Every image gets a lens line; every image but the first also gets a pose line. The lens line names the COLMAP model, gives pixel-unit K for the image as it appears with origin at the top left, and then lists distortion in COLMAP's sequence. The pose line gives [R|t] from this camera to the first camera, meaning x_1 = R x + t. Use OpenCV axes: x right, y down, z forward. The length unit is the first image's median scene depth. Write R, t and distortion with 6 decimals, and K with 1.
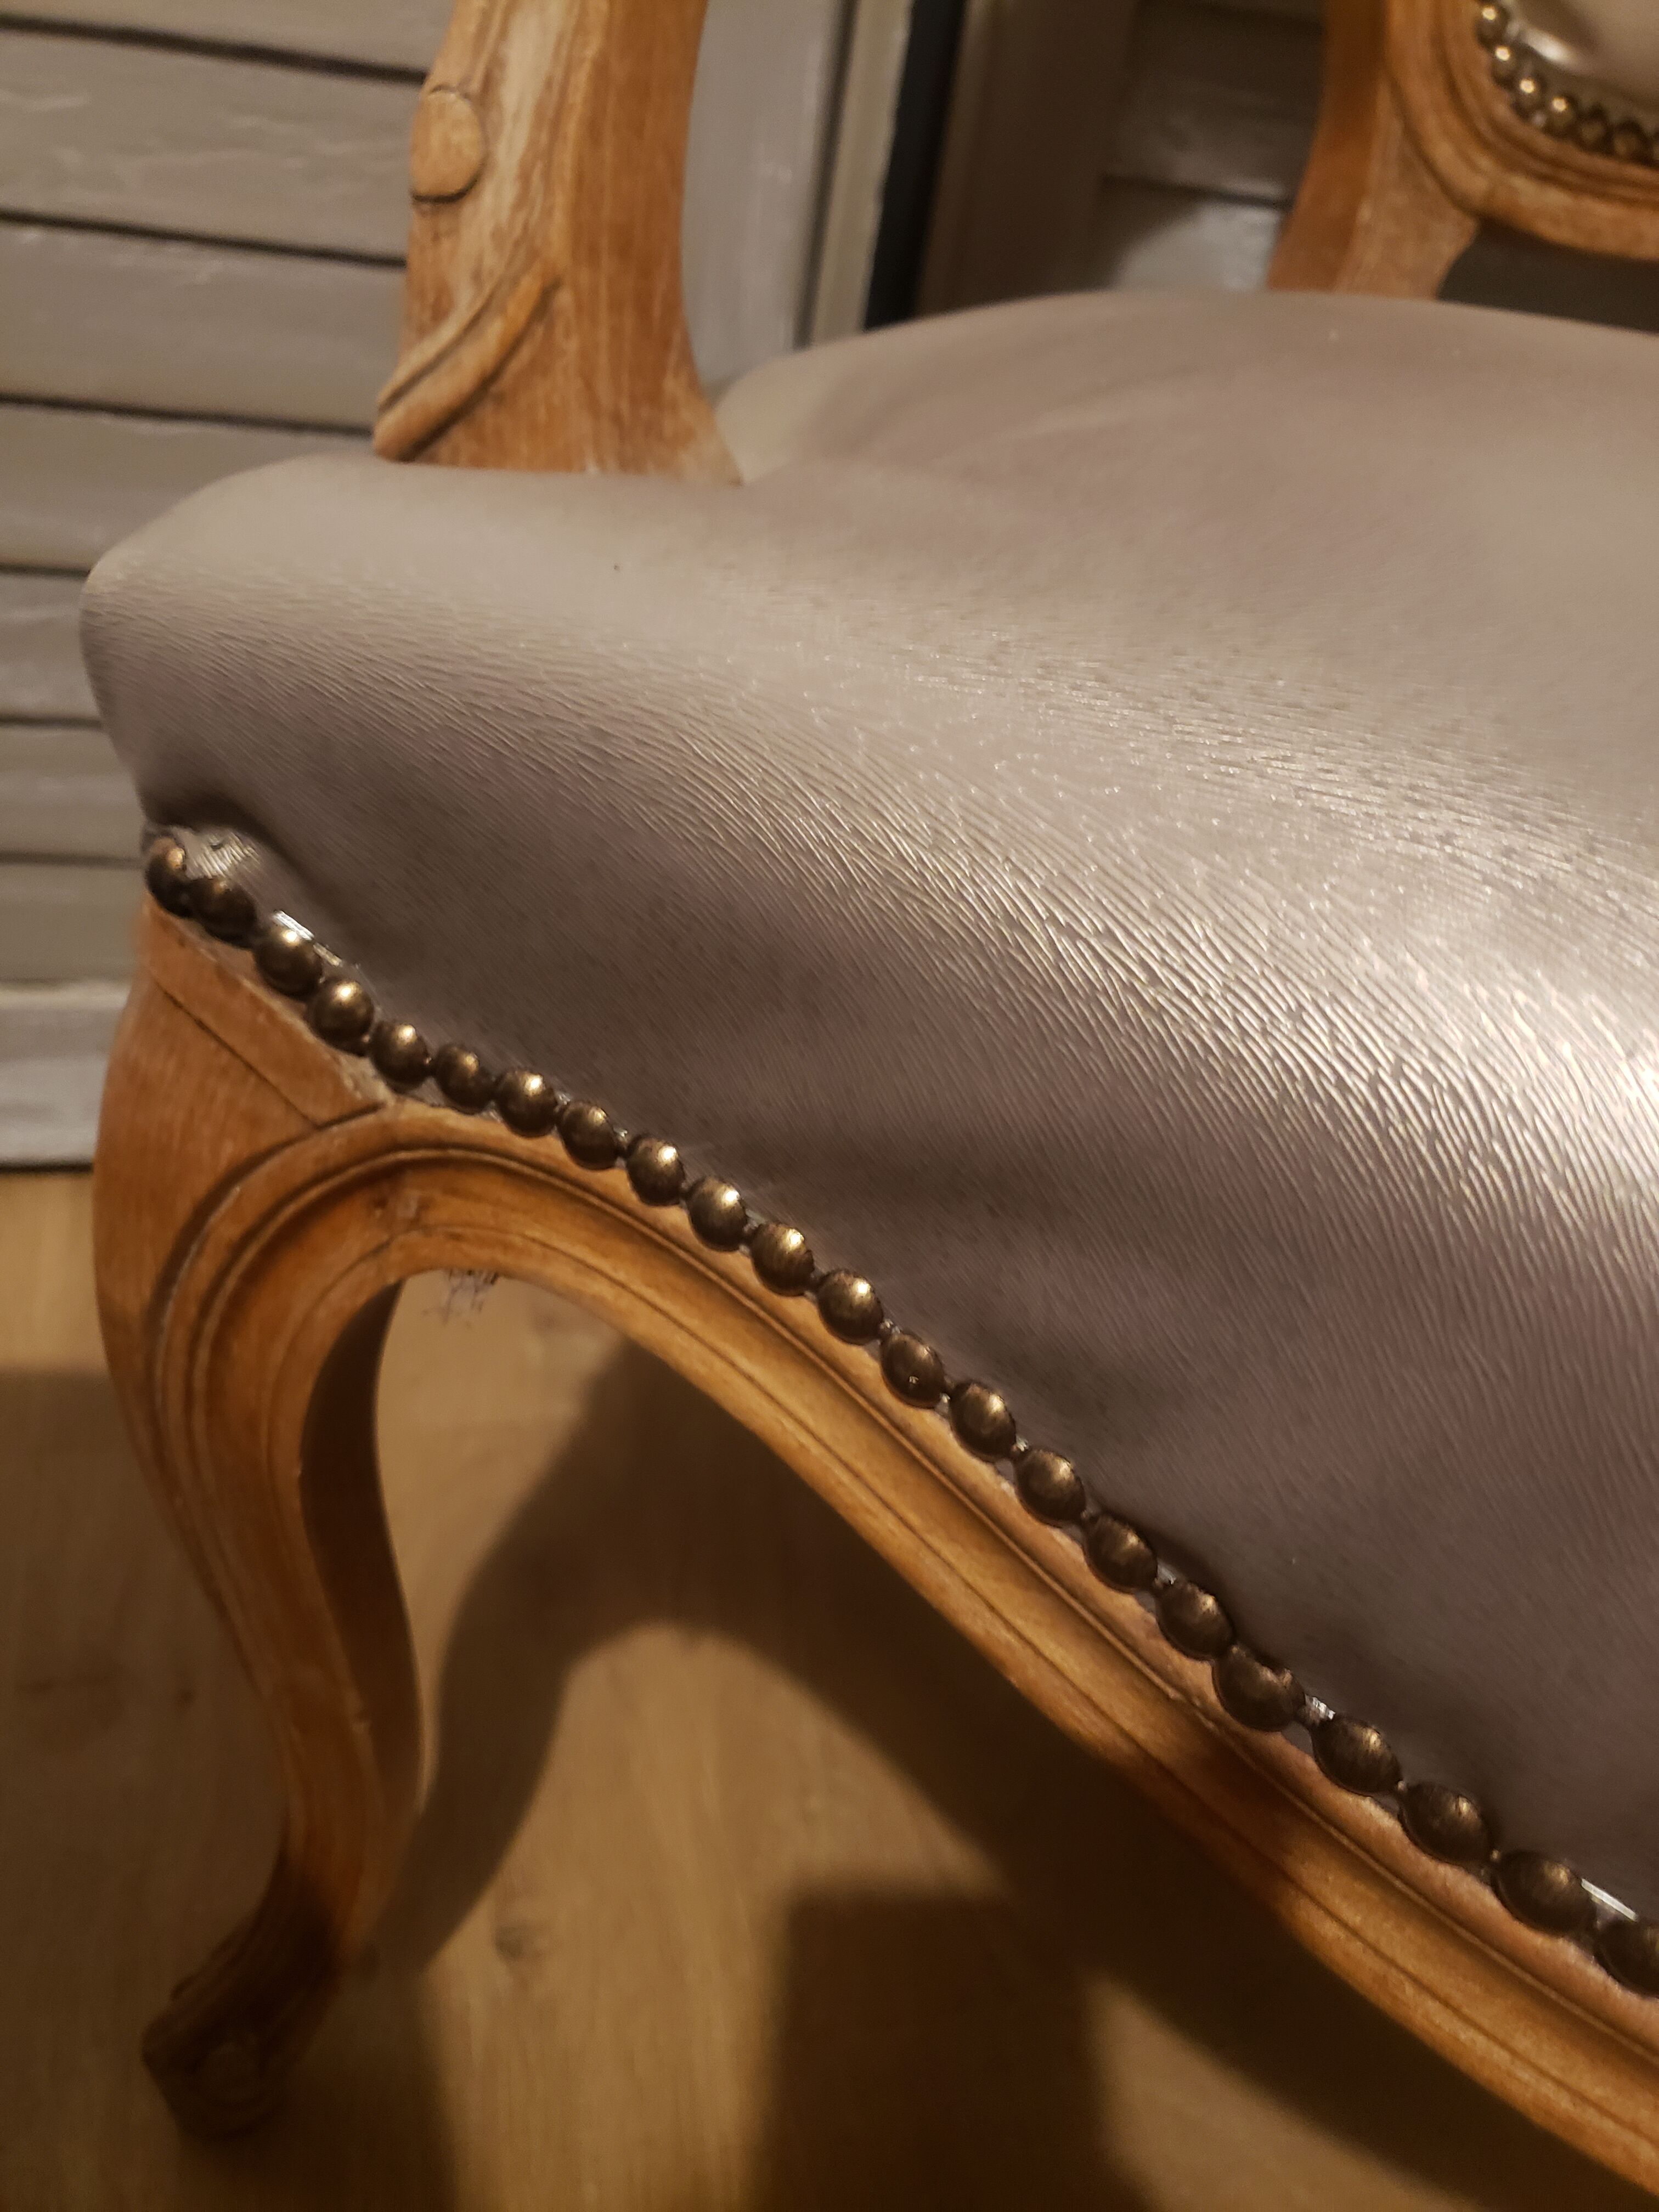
lens RADIAL K [[1786.4, 0, 820.5], [0, 1786.4, 1078.5], [0, 0, 1]] dist [-0.001358, 0.011848]
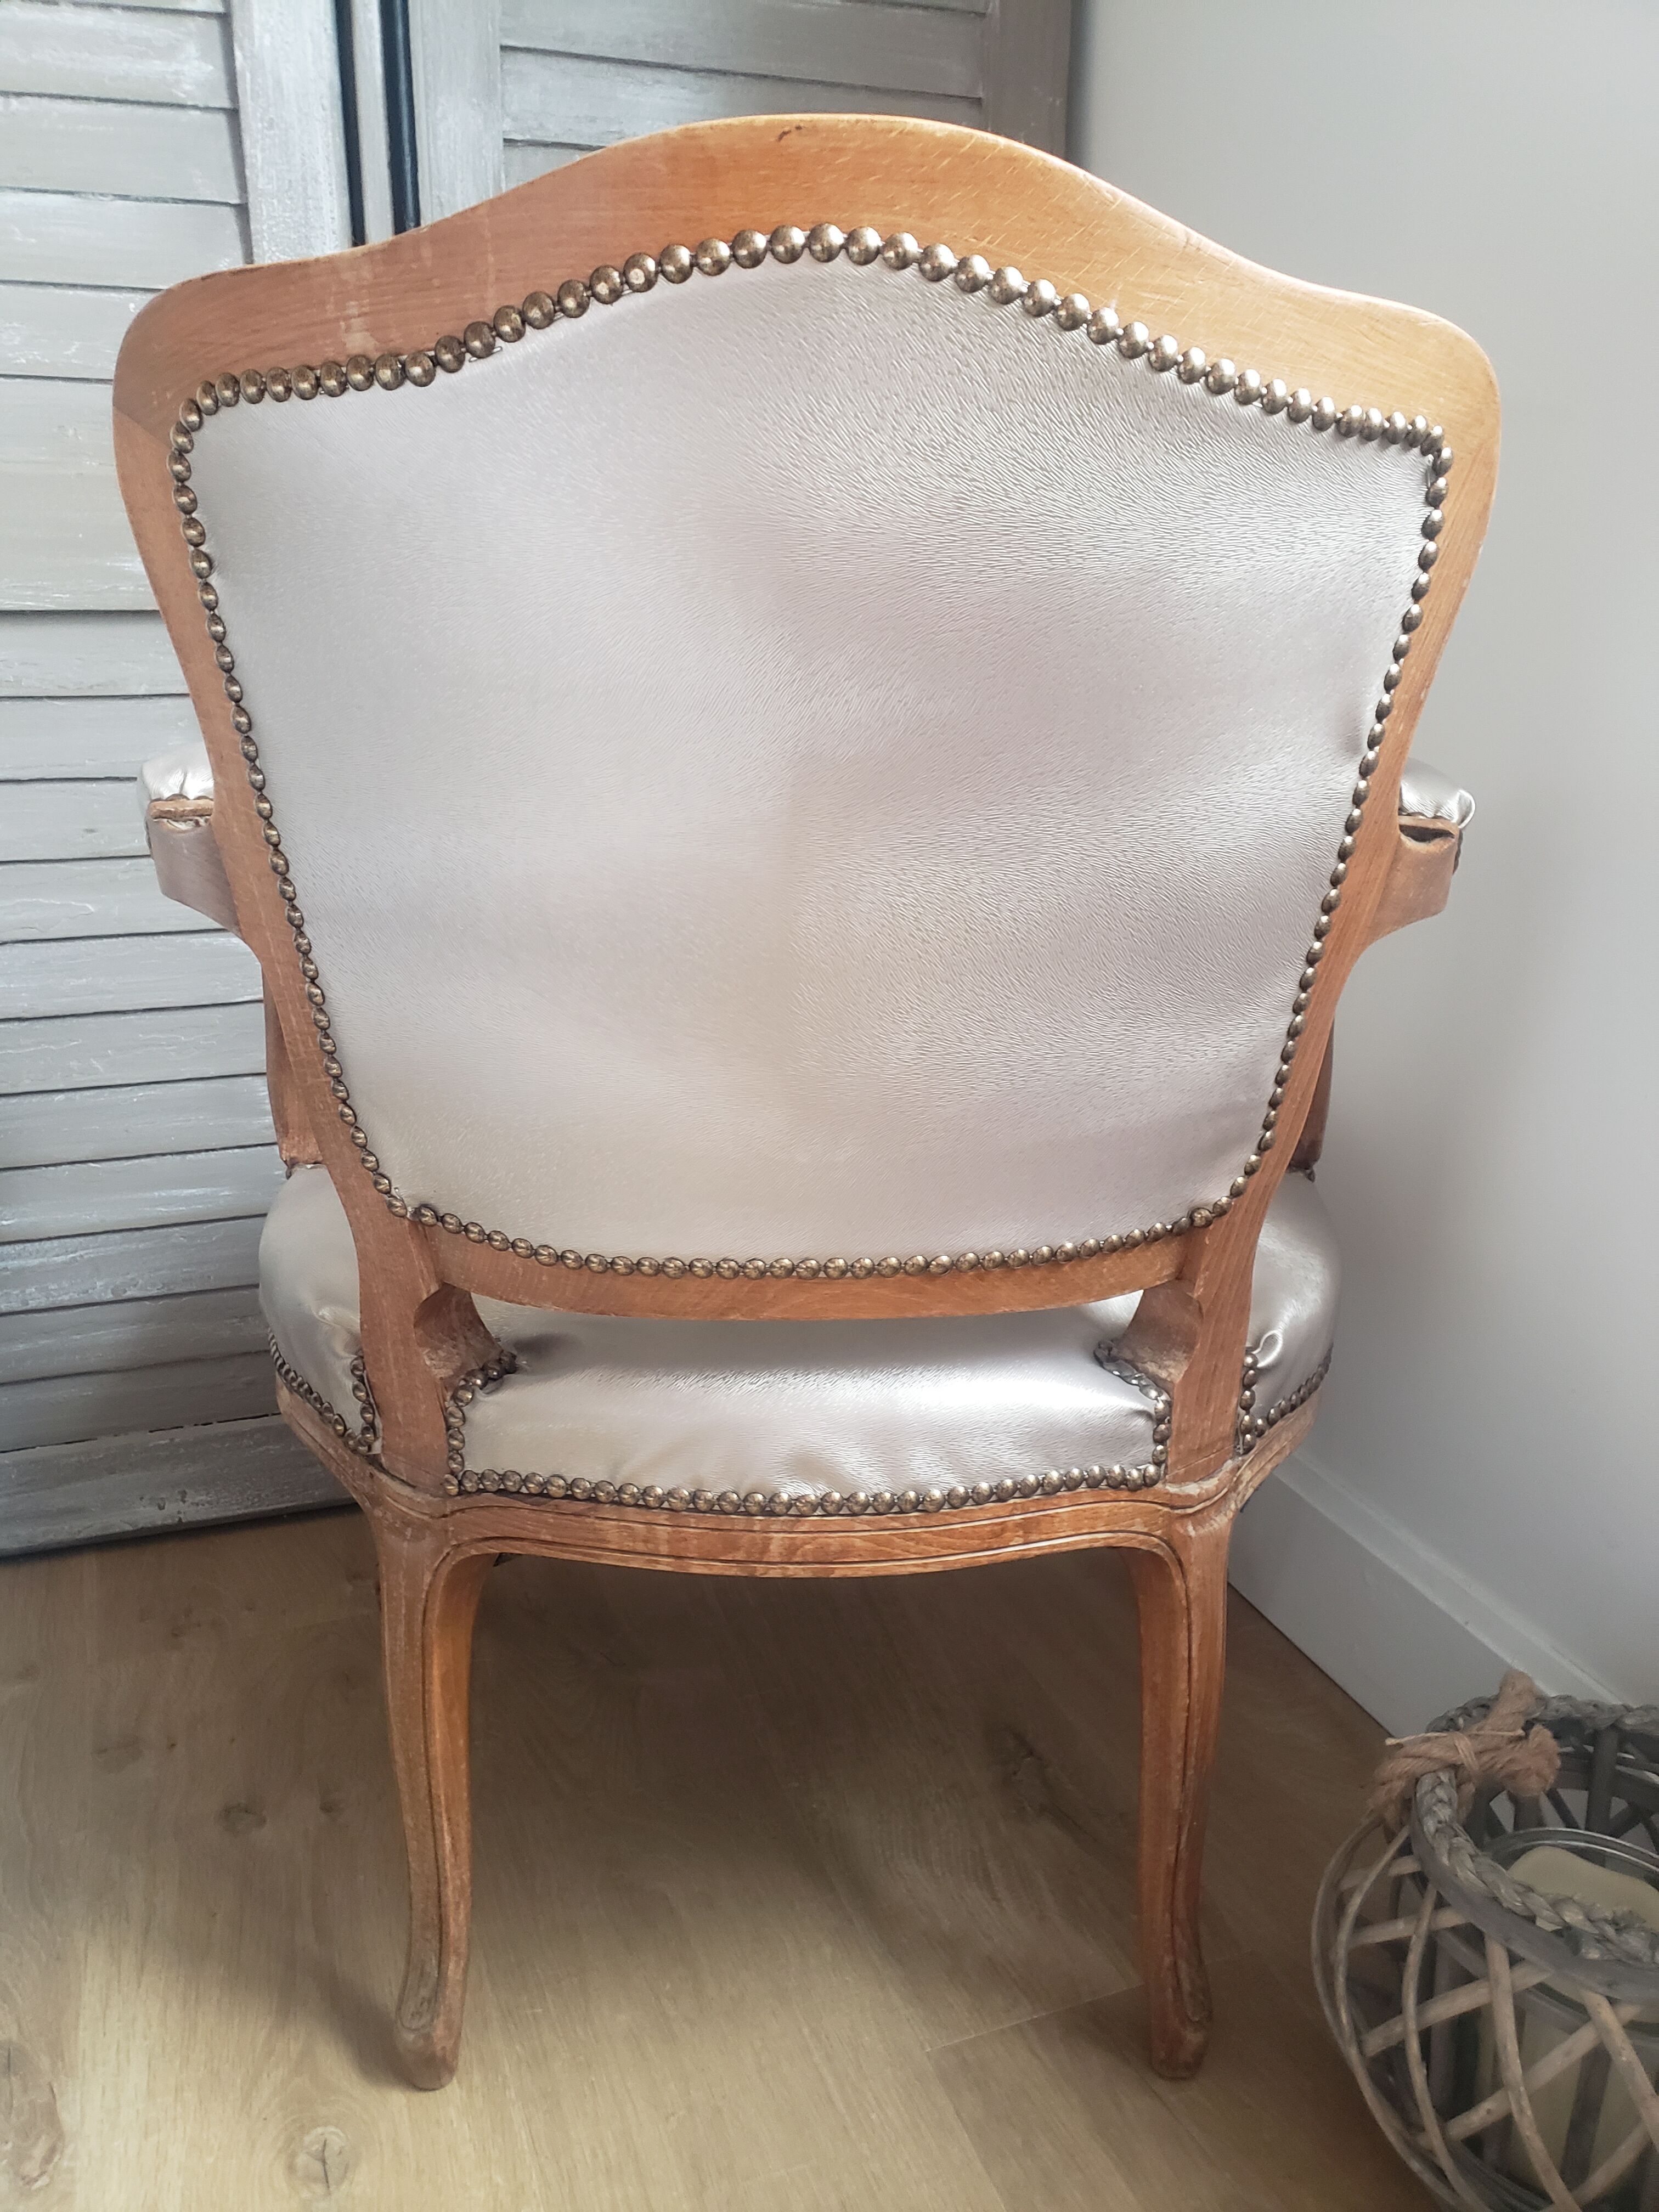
lens RADIAL K [[1786.4, 0, 833.5], [0, 1786.4, 1092.8], [0, 0, 1]] dist [-0.001358, 0.011848]
pose [[0.984835, -0.166580, 0.048484, 0.815973], [0.173491, 0.946575, -0.271839, 0.611403], [-0.000610, 0.276128, 0.961121, -2.306911]]
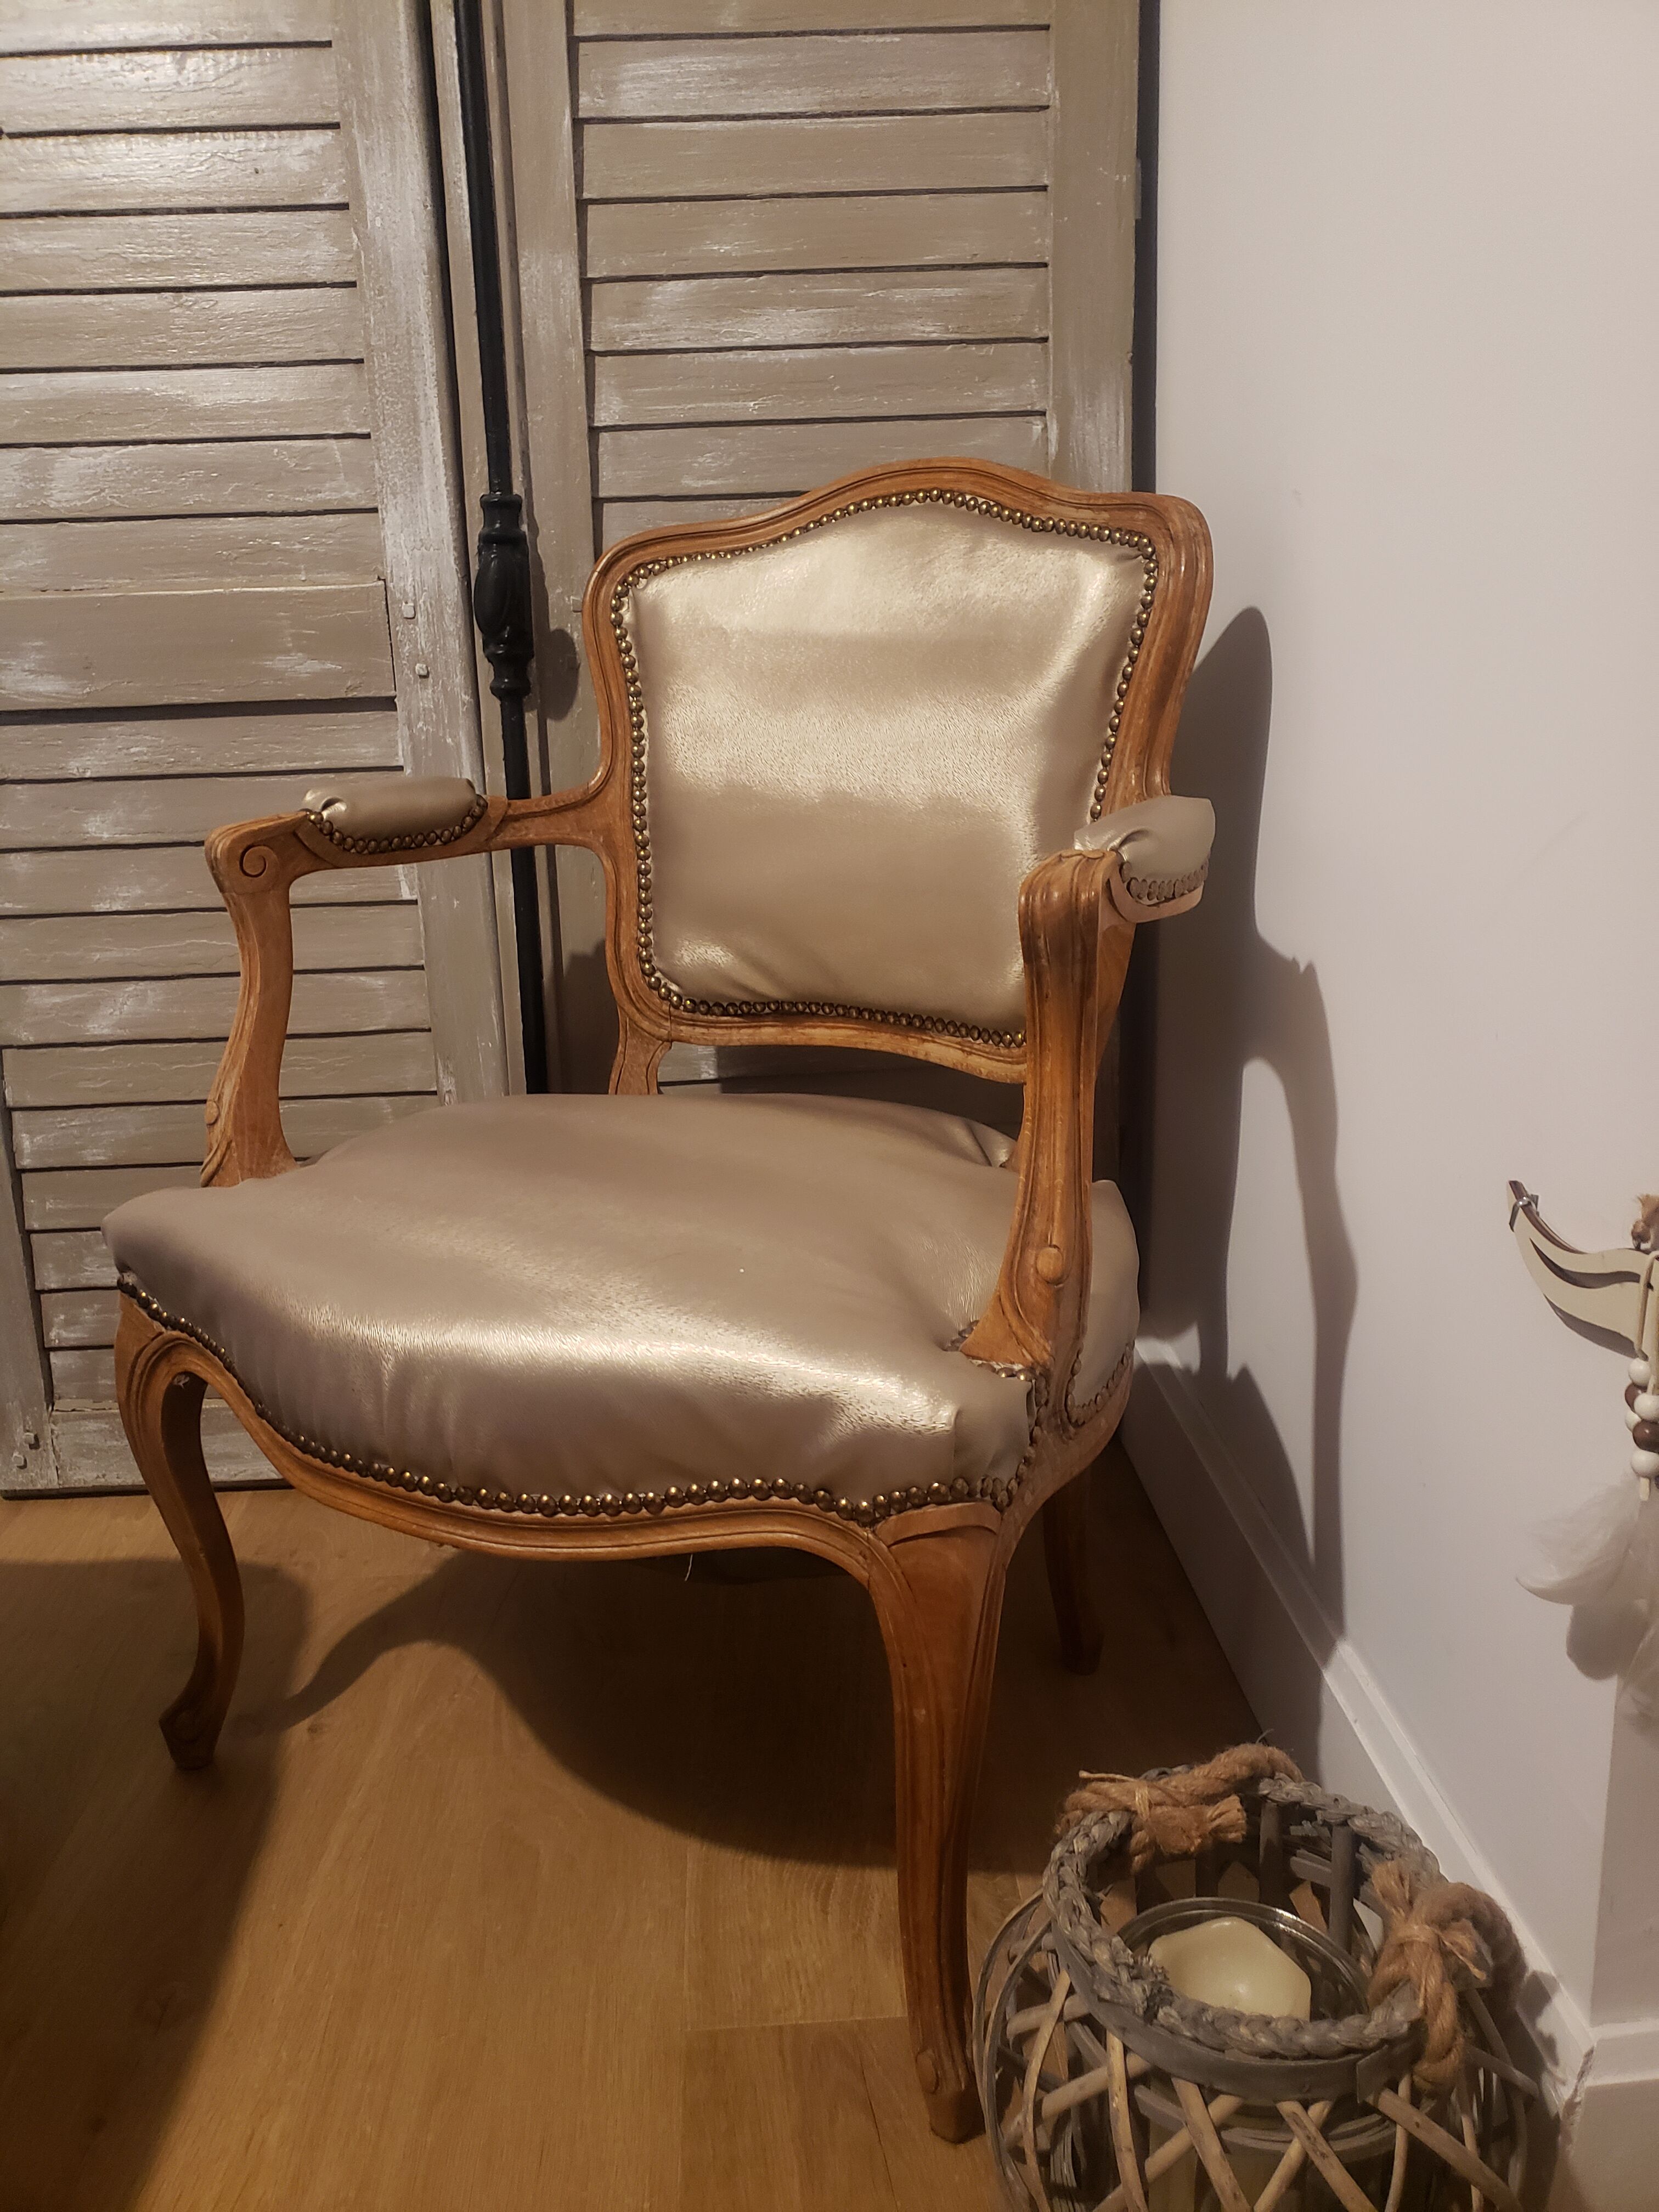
lens RADIAL K [[1786.4, 0, 825.1], [0, 1786.4, 1069.9], [0, 0, 1]] dist [-0.001358, 0.011848]
pose [[0.957764, -0.126679, -0.258147, 2.207576], [0.033746, 0.941046, -0.336592, 0.822268], [0.285568, 0.313664, 0.905575, -2.358387]]
